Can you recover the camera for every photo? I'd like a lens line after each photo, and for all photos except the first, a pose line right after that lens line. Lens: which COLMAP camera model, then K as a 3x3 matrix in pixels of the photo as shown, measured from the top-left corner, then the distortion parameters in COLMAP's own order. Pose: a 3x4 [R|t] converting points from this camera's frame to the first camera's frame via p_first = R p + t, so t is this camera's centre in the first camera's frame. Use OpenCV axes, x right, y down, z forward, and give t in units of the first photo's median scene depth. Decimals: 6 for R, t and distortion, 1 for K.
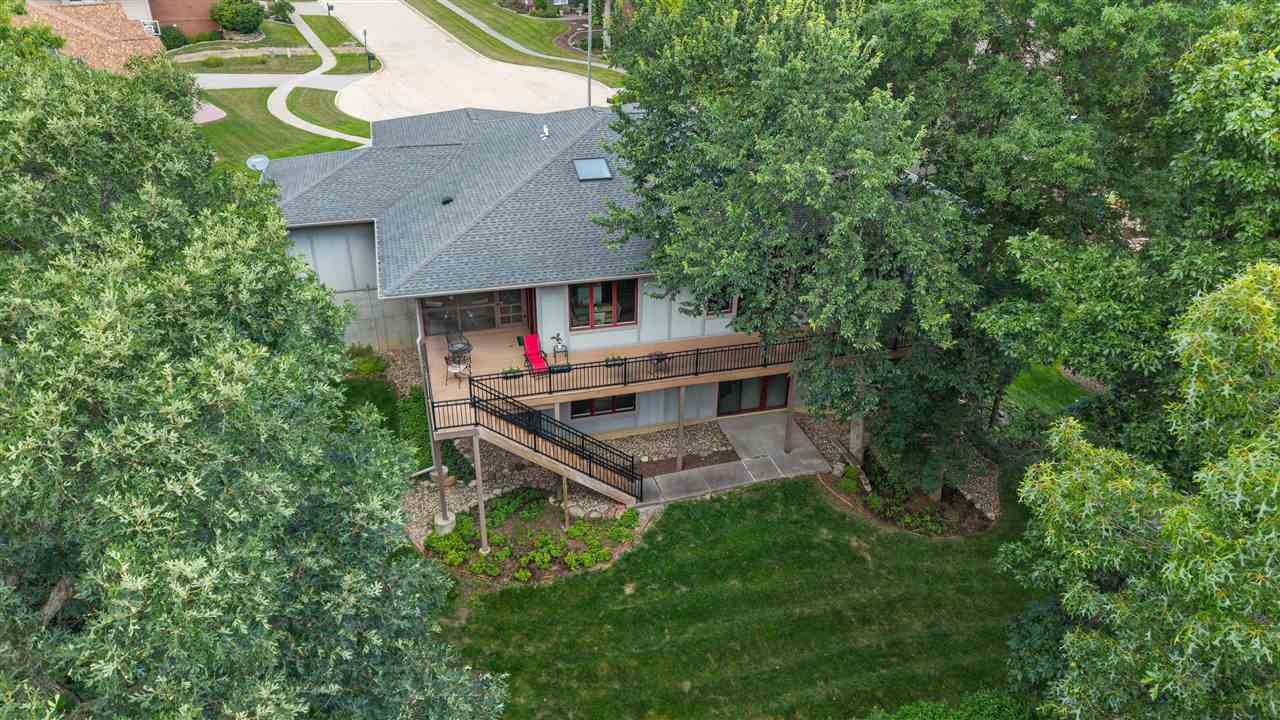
lens RADIAL K [[866.9, 0, 652.0], [0, 866.9, 343.9], [0, 0, 1]] dist [0.043648, -0.000983]
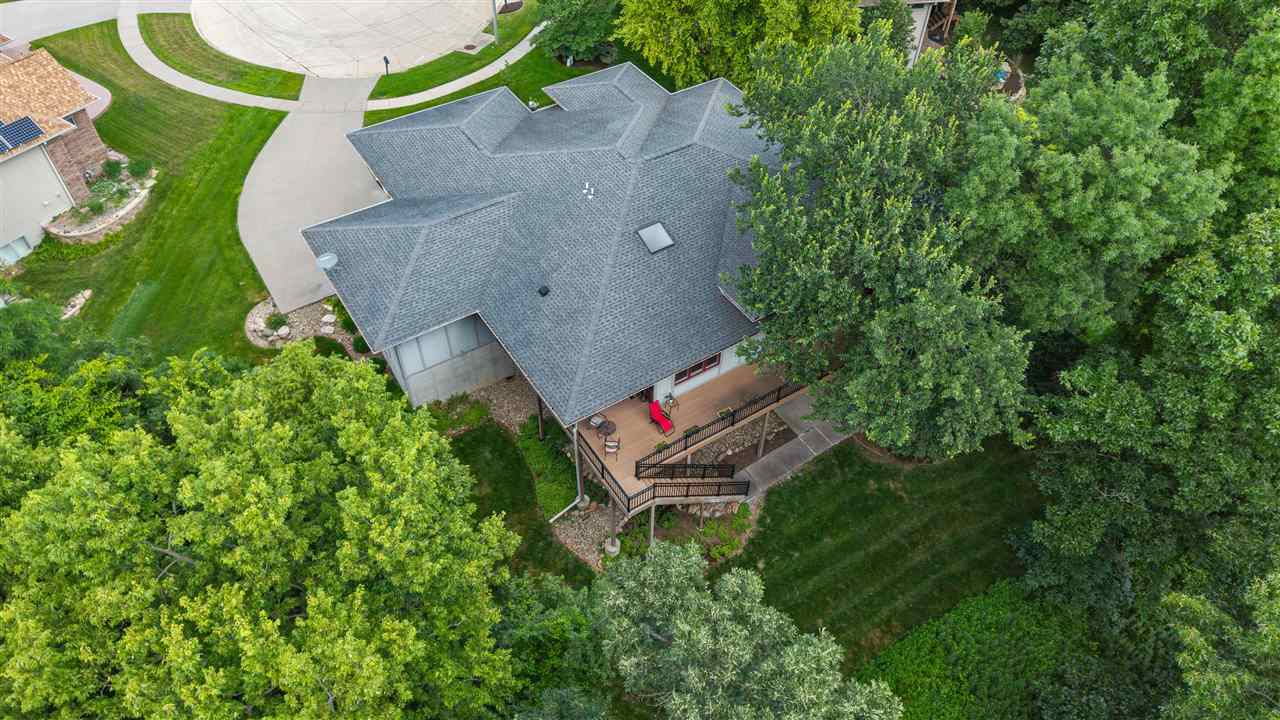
lens RADIAL K [[848.5, 0, 648.3], [0, 848.5, 360.7], [0, 0, 1]] dist [-0.004713, -0.002770]
pose [[0.961230, -0.209384, 0.179432, -0.342086], [0.141201, 0.932673, 0.331937, -0.459375], [-0.236854, -0.293732, 0.926079, -0.122504]]
